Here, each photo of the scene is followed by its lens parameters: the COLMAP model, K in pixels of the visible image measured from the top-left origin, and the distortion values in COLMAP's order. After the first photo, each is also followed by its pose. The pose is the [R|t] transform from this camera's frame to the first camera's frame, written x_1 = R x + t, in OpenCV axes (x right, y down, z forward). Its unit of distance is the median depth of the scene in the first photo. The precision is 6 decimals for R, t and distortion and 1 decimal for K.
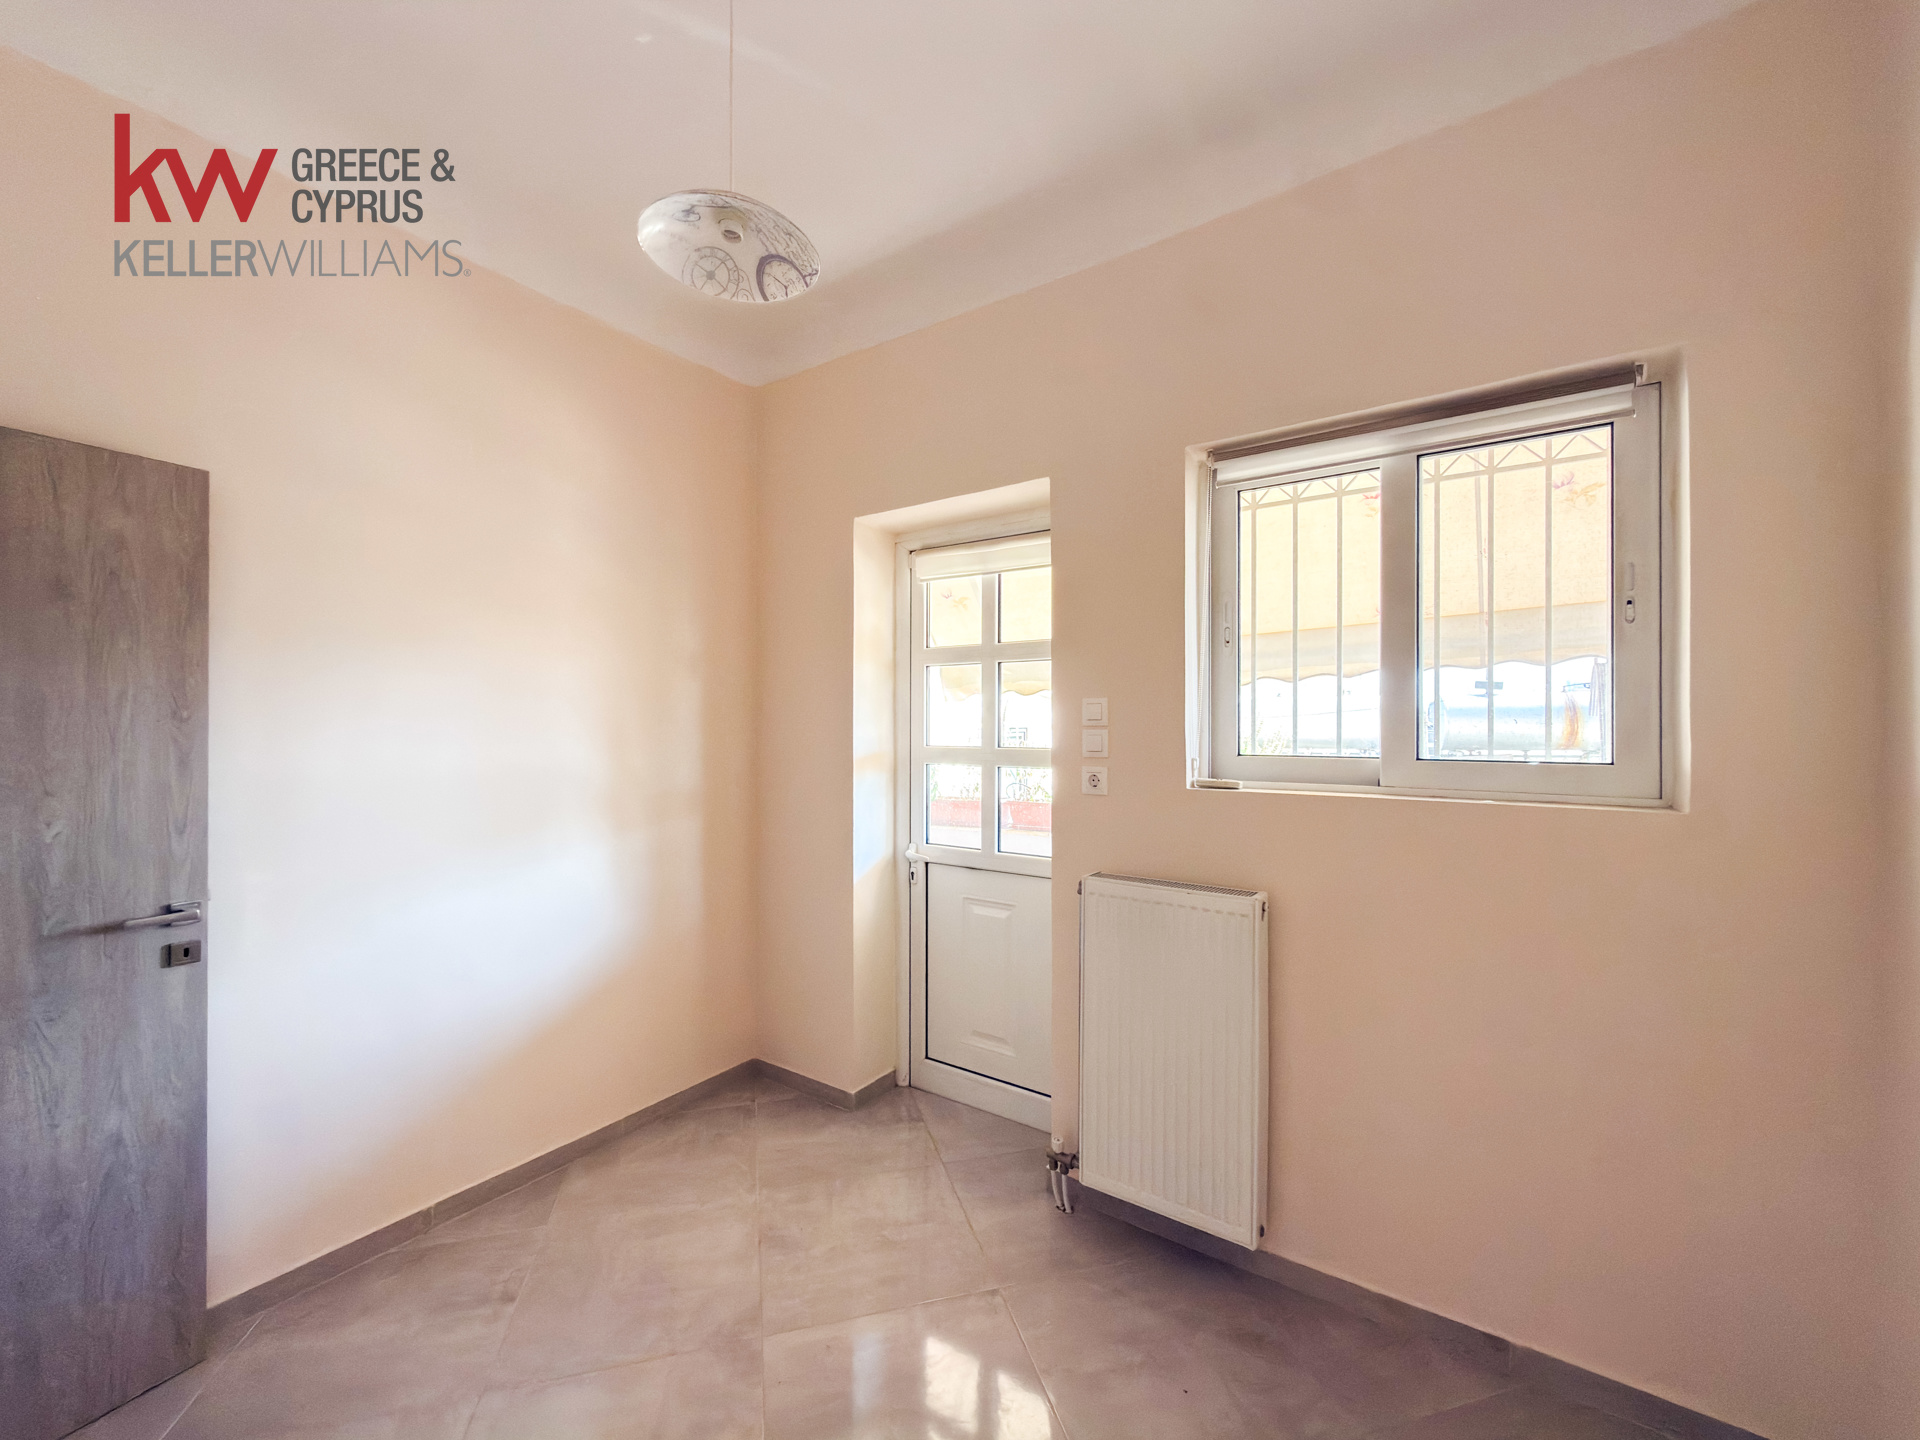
lens RADIAL K [[770.0, 0, 960.0], [0, 770.0, 720.0], [0, 0, 1]] dist [-0.000224, -0.000163]
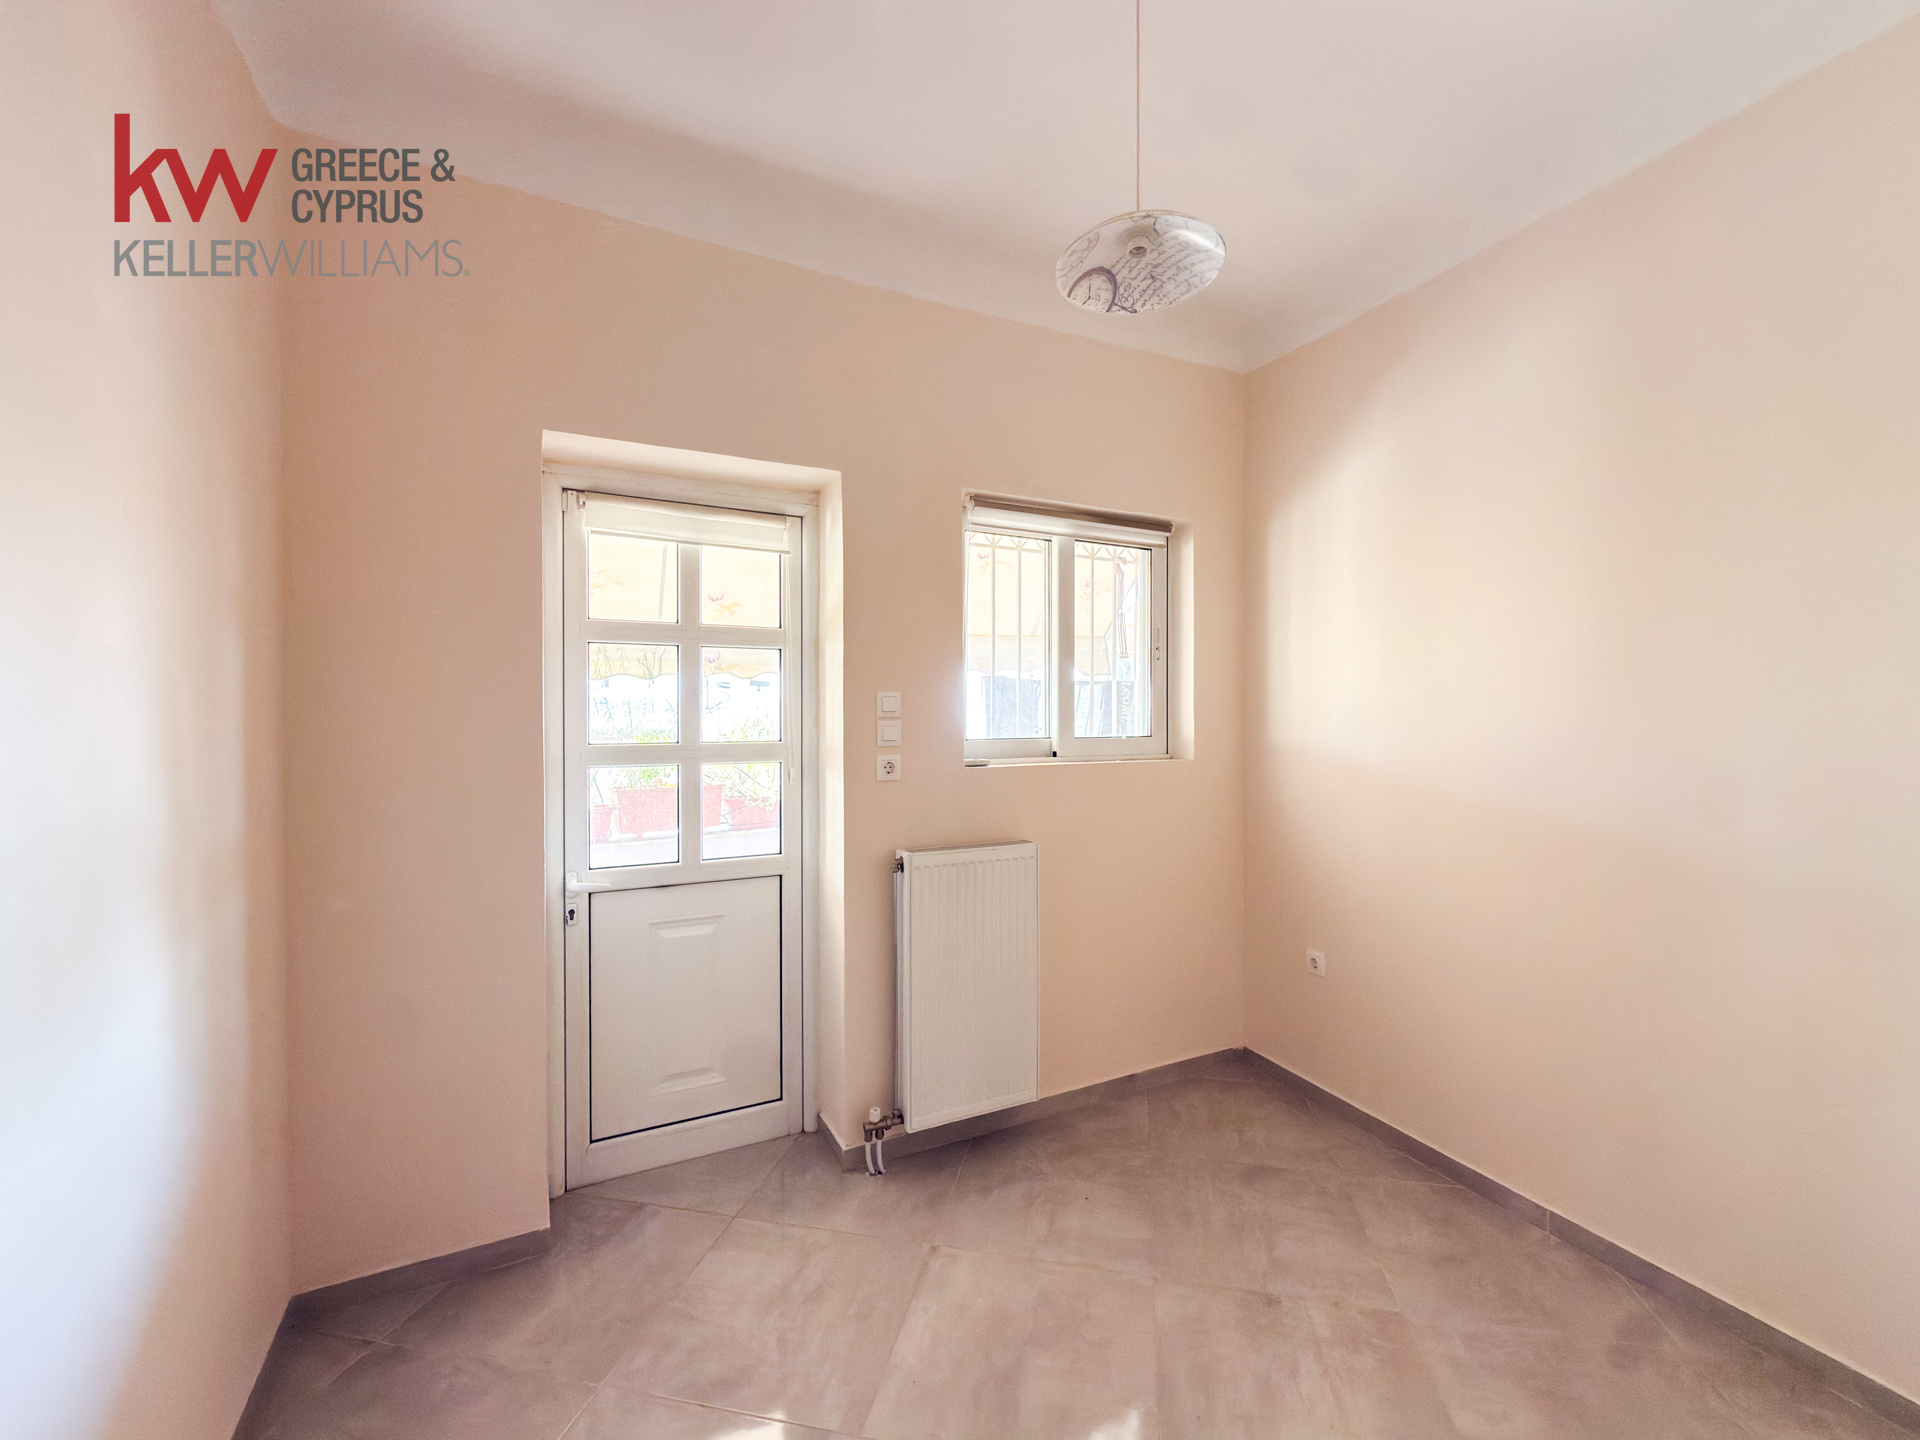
lens RADIAL K [[784.4, 0, 960.0], [0, 784.4, 720.0], [0, 0, 1]] dist [0.000201, -0.000074]
pose [[0.468133, -0.008076, 0.883621, -0.746983], [-0.001680, 0.999948, 0.010029, 0.000178], [-0.883656, -0.006179, 0.468096, 0.389118]]
